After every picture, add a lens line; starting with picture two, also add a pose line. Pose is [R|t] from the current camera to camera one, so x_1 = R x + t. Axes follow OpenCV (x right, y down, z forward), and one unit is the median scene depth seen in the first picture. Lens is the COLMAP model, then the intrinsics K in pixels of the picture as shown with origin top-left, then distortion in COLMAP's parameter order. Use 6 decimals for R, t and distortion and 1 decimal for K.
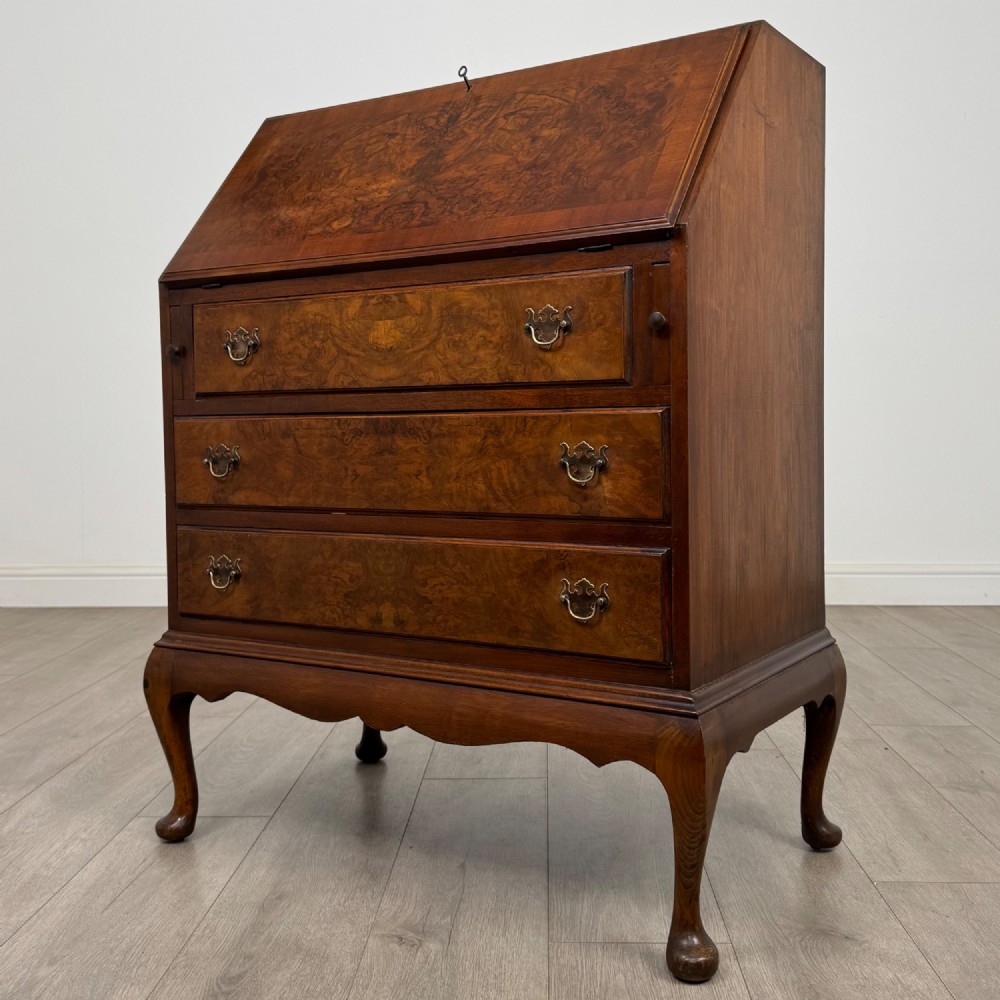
lens RADIAL K [[1163.1, 0, 518.8], [0, 1163.1, 464.0], [0, 0, 1]] dist [0.126435, -0.003113]
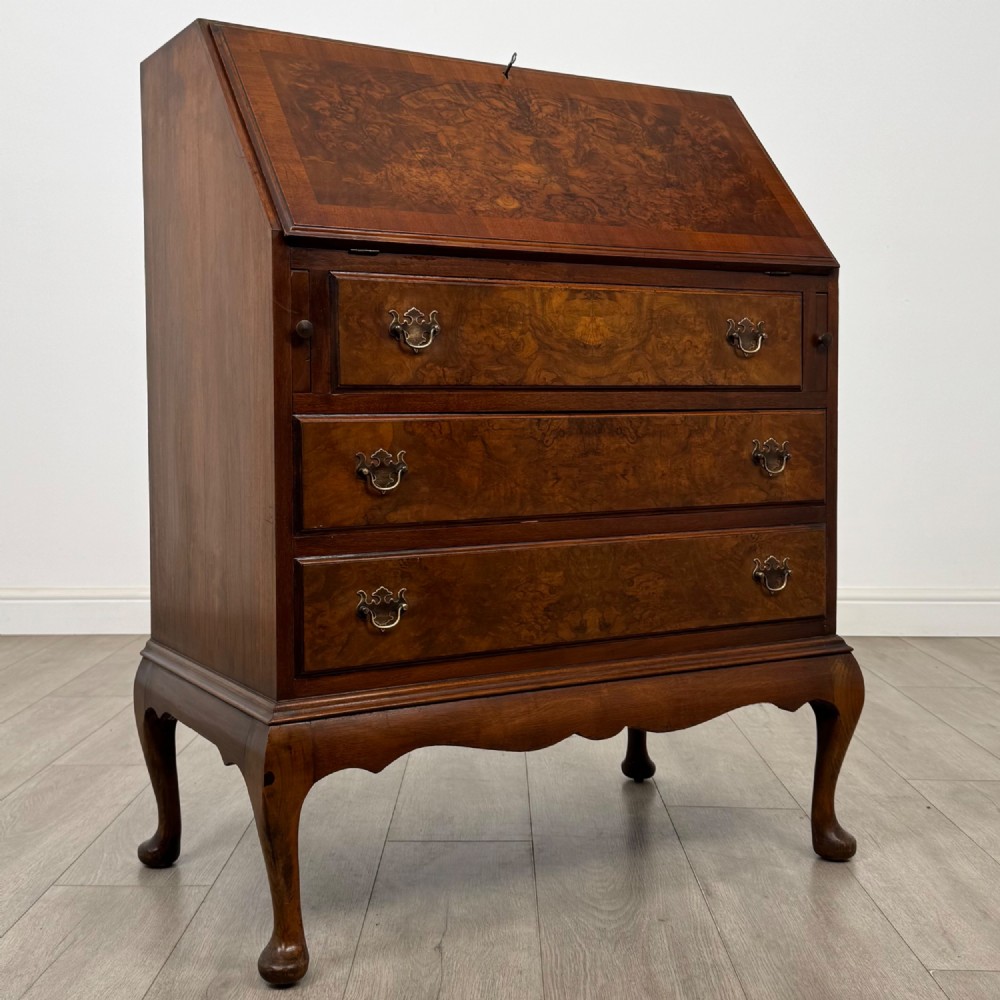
lens RADIAL K [[1338.9, 0, 459.0], [0, 1338.9, 467.7], [0, 0, 1]] dist [0.129557, 0.012837]
pose [[0.475108, -0.027979, 0.879483, -1.165774], [0.033421, 0.999347, 0.013737, -0.017186], [-0.879293, 0.022867, 0.475733, 0.577916]]
